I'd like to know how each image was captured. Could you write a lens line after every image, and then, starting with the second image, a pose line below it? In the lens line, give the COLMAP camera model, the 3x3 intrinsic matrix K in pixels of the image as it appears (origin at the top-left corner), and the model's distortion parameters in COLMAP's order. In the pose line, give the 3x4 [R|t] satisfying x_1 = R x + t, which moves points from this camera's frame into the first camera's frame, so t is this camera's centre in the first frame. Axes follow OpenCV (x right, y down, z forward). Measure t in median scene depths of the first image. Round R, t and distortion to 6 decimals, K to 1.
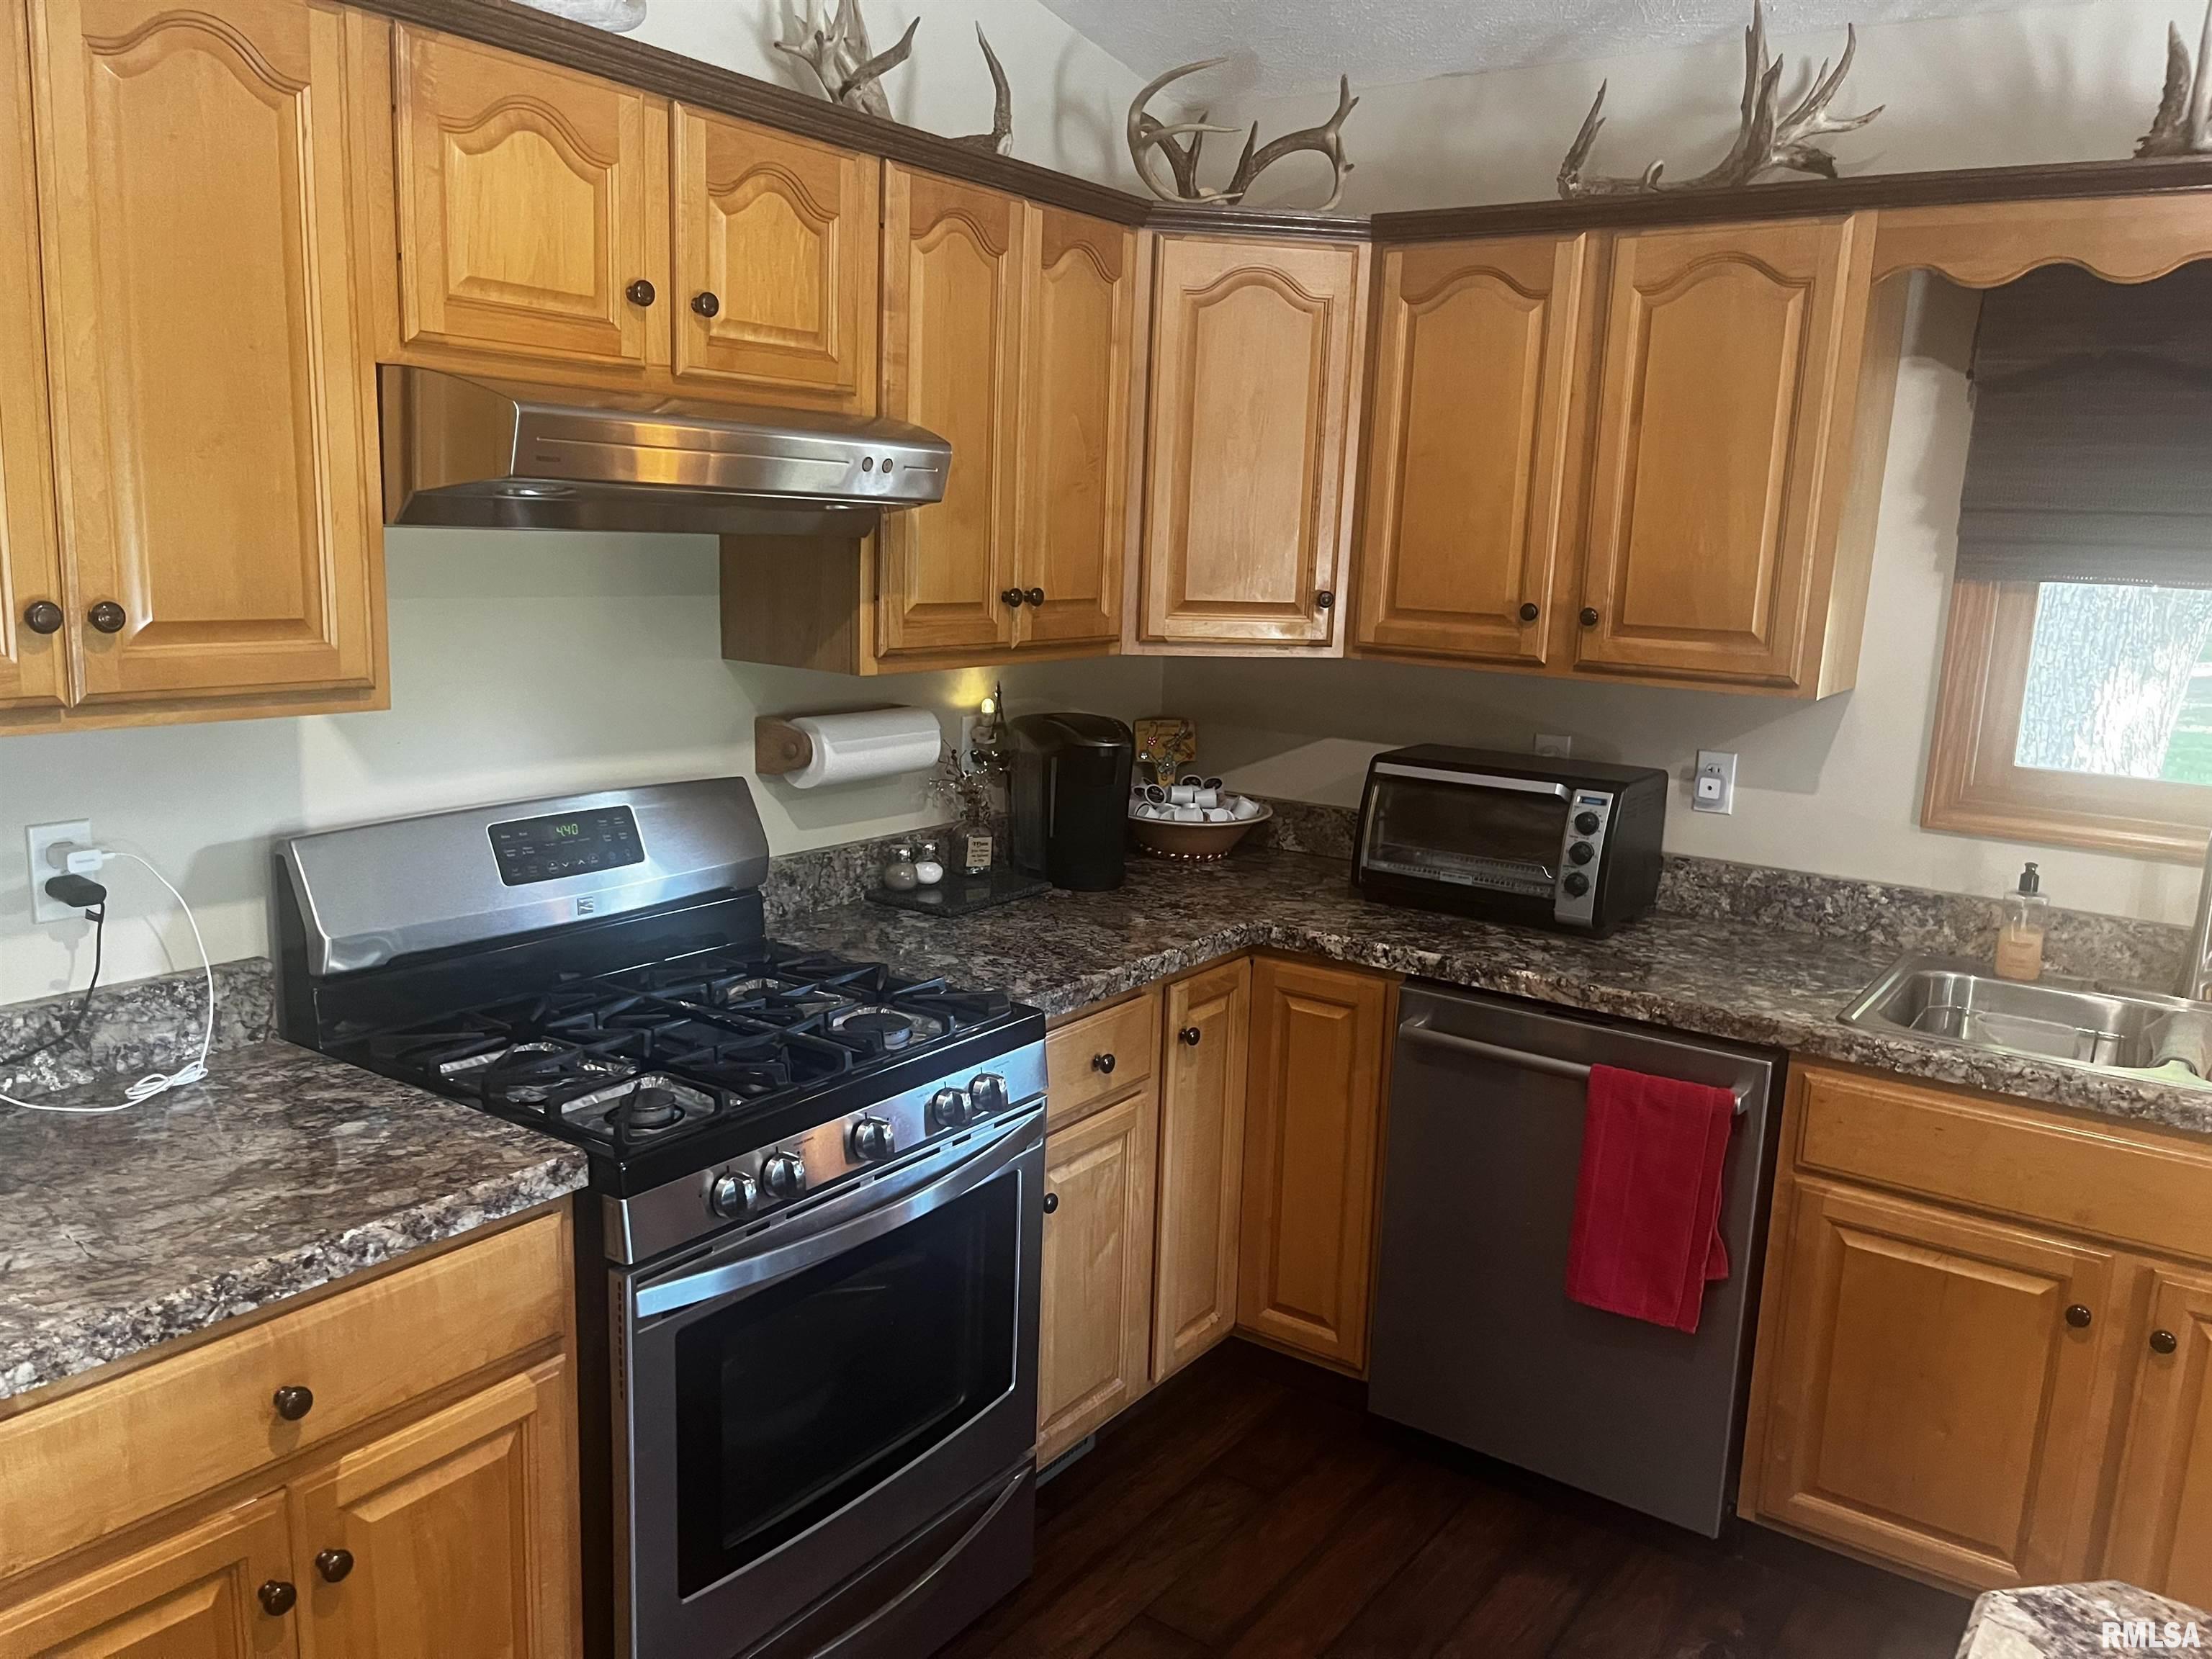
lens RADIAL K [[1674.8, 0, 1098.3], [0, 1674.8, 843.7], [0, 0, 1]] dist [0.065628, -0.092088]
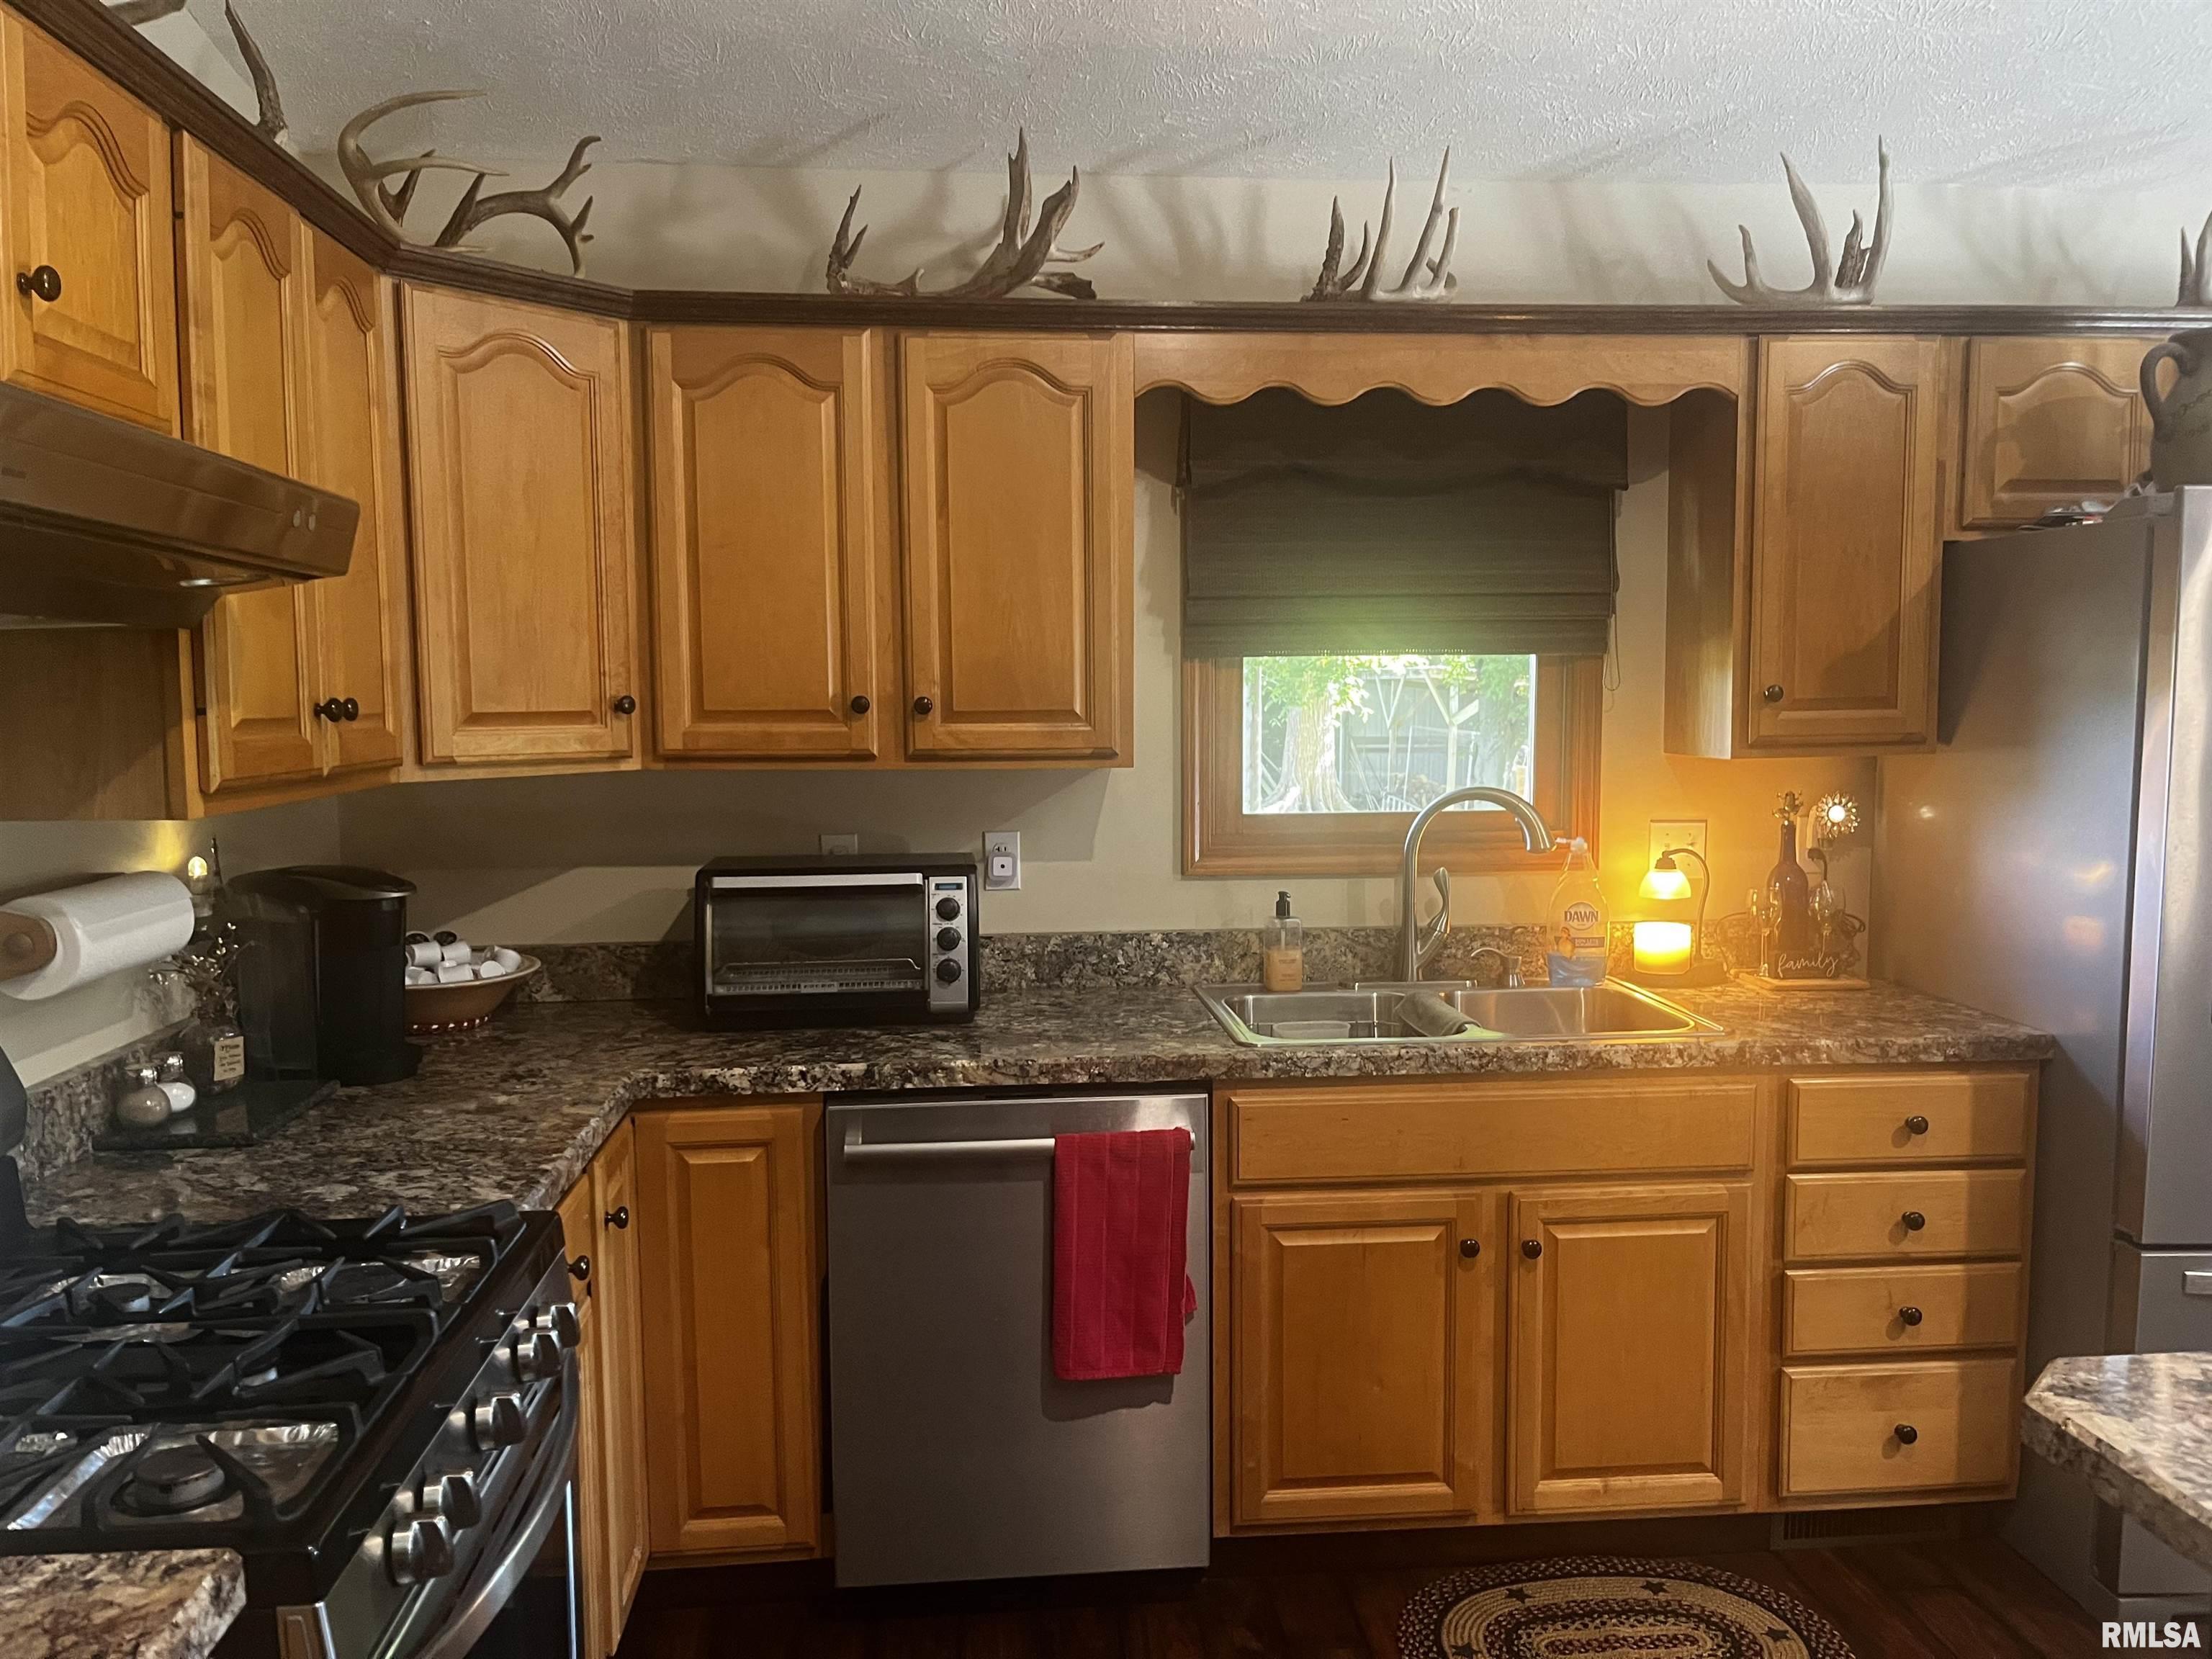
lens RADIAL K [[1674.8, 0, 1104.4], [0, 1674.8, 843.7], [0, 0, 1]] dist [0.065628, -0.092088]
pose [[0.757376, -0.101388, 0.645060, -0.292449], [0.158683, 0.986836, -0.031206, -0.004715], [-0.633405, 0.125995, 0.763494, 0.184382]]
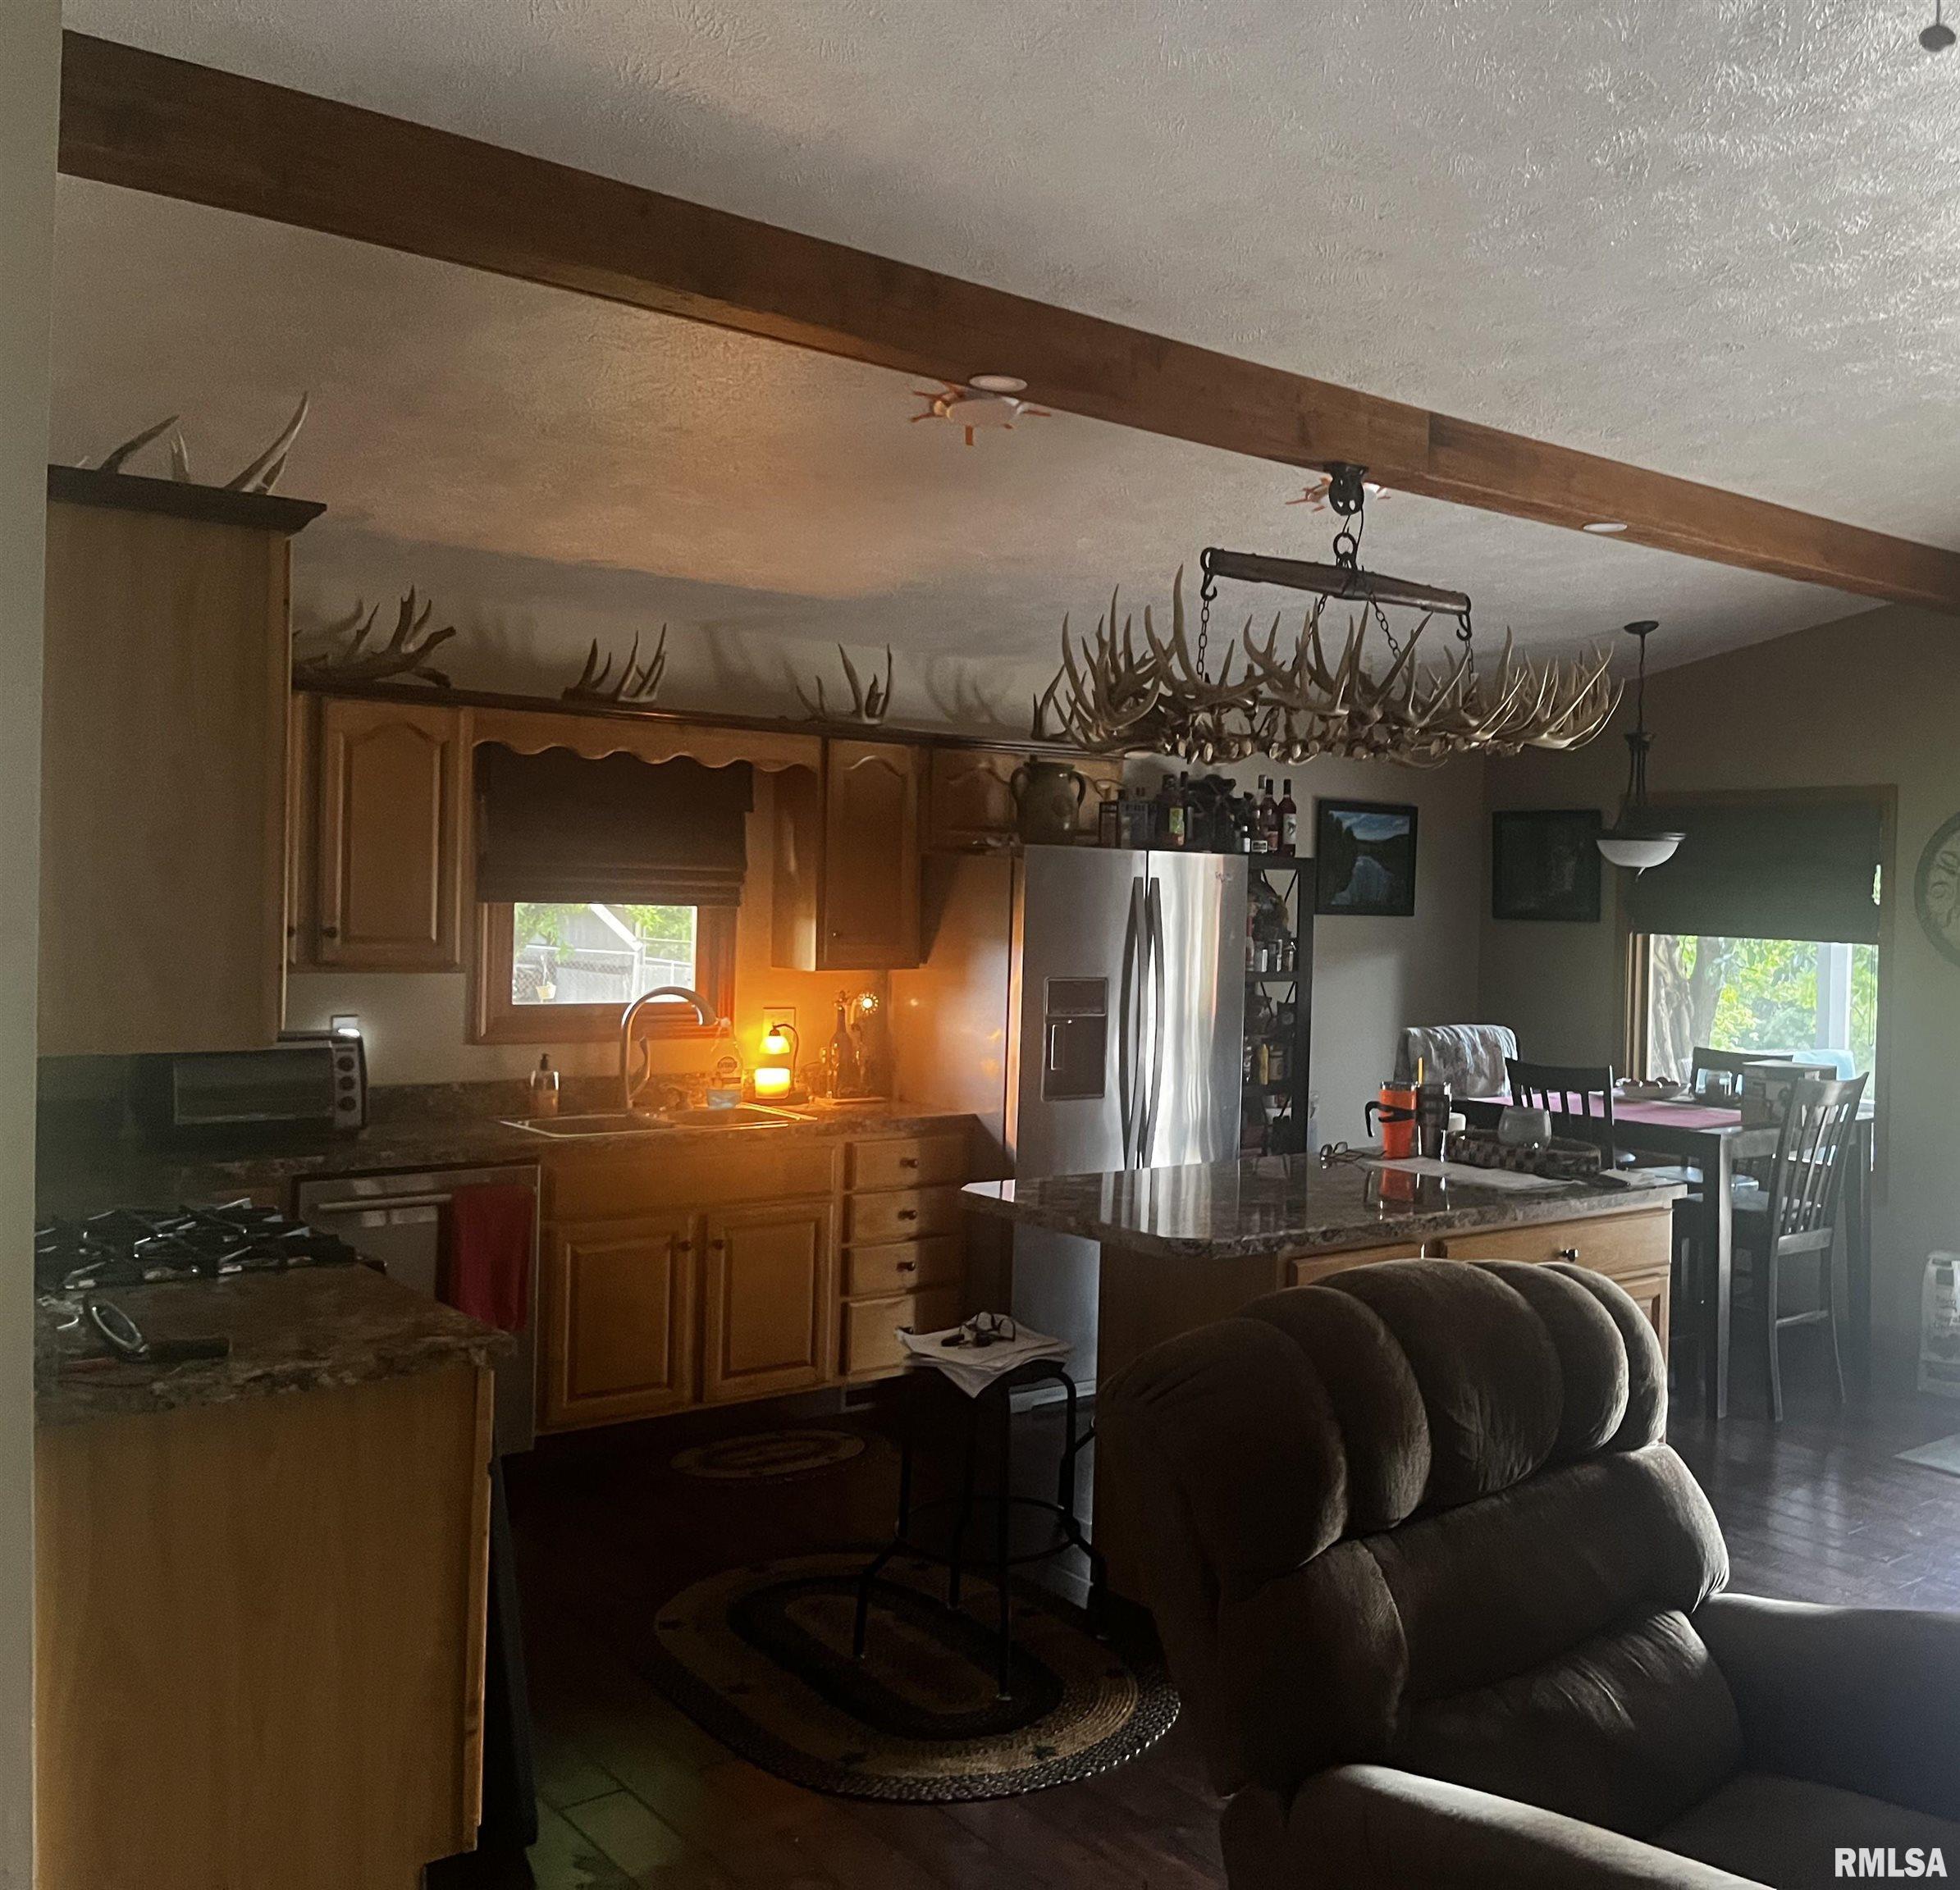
lens RADIAL K [[1903.6, 0, 1240.5], [0, 1903.6, 926.6], [0, 0, 1]] dist [0.037670, 0.000000]
pose [[0.224638, -0.042163, 0.973530, -1.305503], [0.168620, 0.985674, 0.003780, -0.004934], [-0.959742, 0.163307, 0.228529, -0.227043]]
